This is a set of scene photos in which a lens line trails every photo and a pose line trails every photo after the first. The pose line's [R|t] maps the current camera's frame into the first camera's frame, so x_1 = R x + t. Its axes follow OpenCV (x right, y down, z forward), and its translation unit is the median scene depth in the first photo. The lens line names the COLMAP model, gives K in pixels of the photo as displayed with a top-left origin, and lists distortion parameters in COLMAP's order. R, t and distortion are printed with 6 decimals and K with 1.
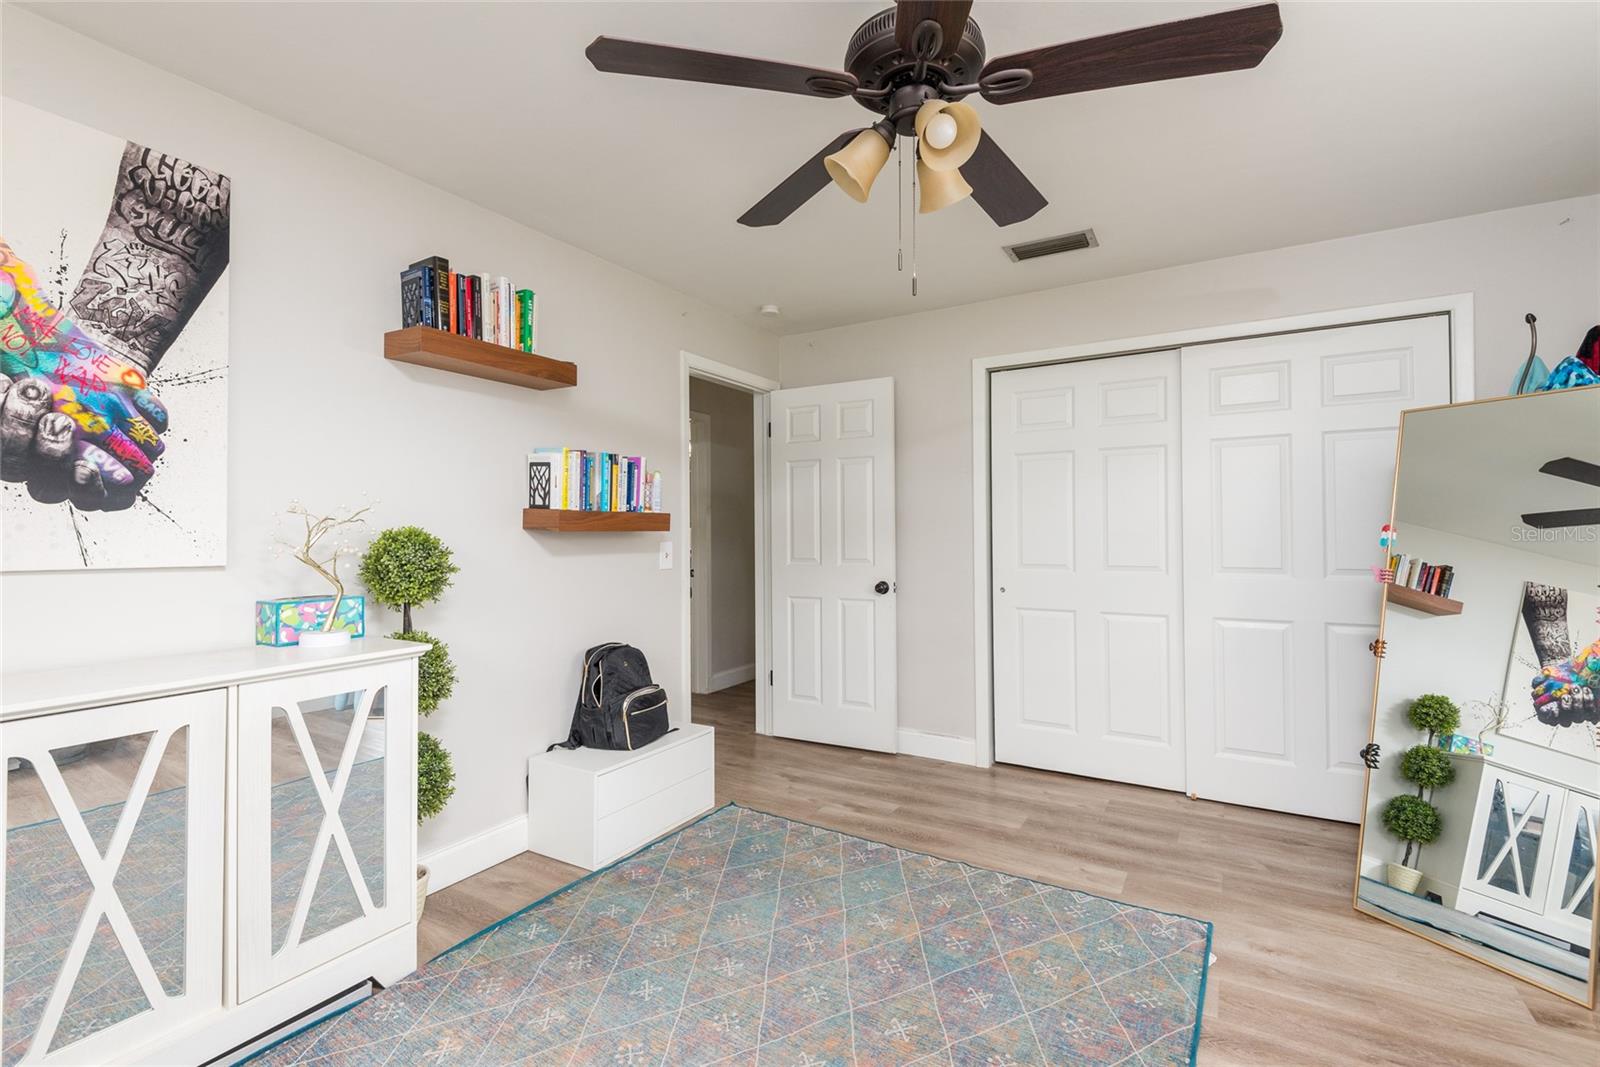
lens RADIAL K [[725.1, 0, 801.0], [0, 725.1, 532.4], [0, 0, 1]] dist [0.000151, 0.000007]
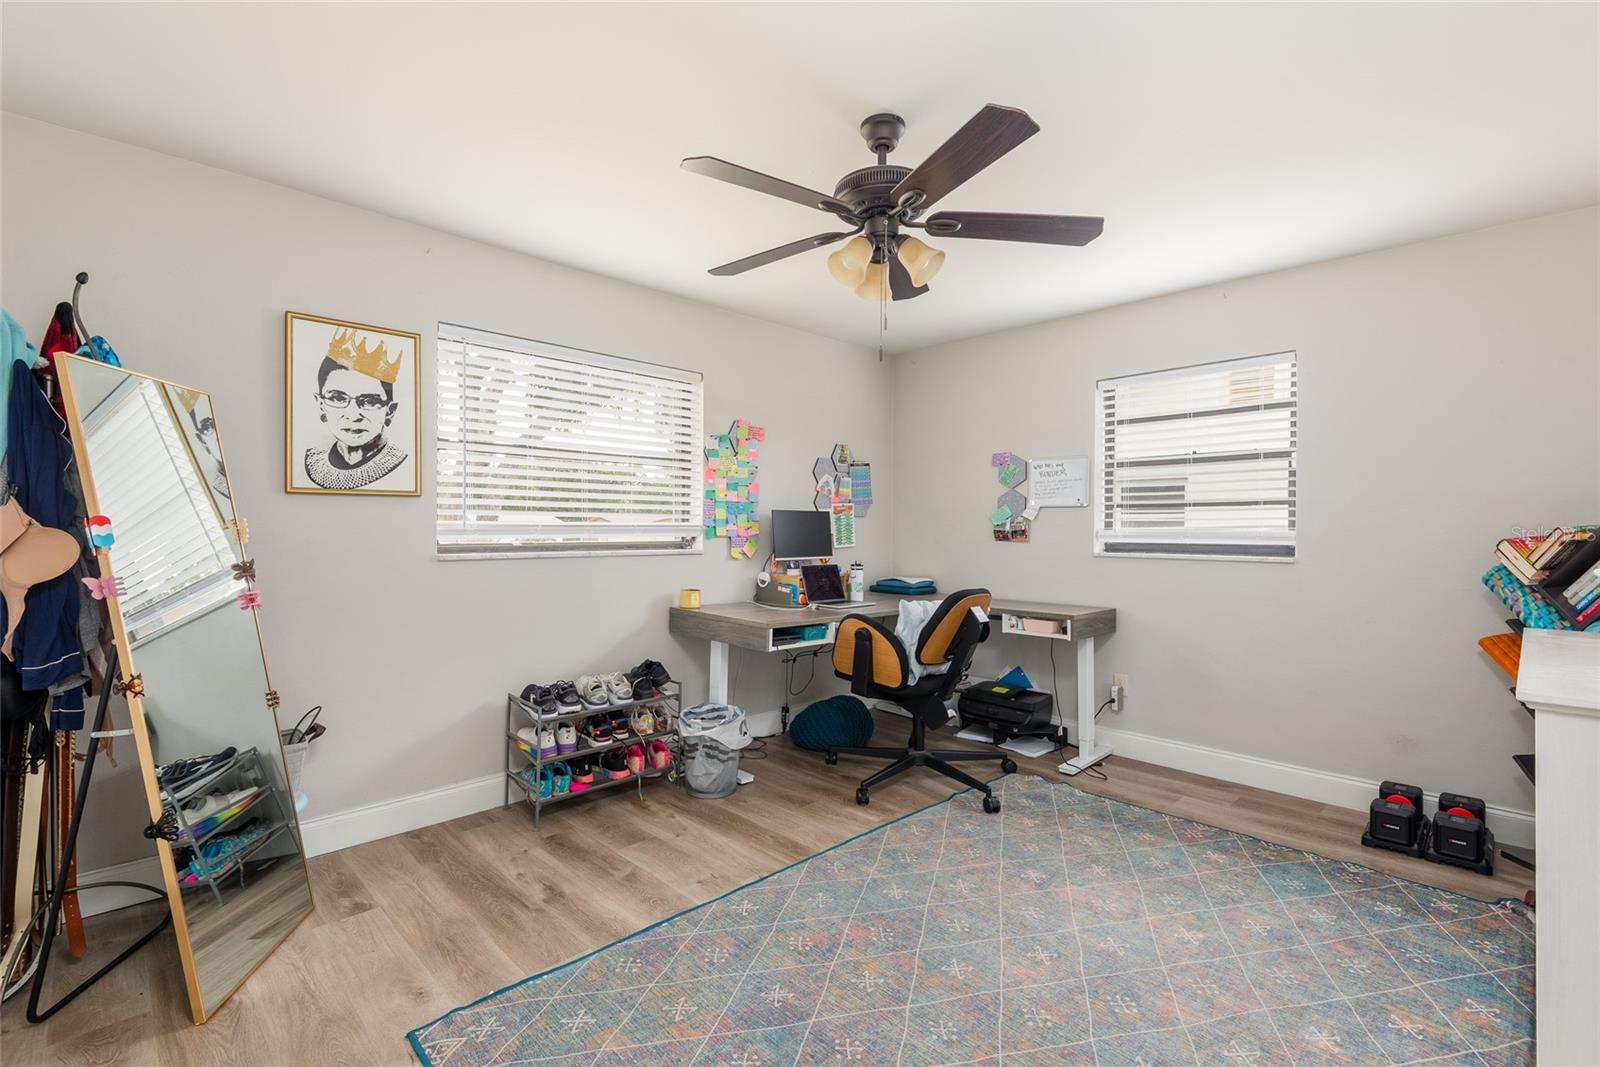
lens RADIAL K [[725.1, 0, 799.3], [0, 725.1, 532.3], [0, 0, 1]] dist [0.000151, 0.000007]
pose [[-0.969290, 0.002520, 0.245908, -0.030841], [0.000681, 0.999971, -0.007565, 0.016645], [-0.245920, -0.007165, -0.969264, 1.933561]]
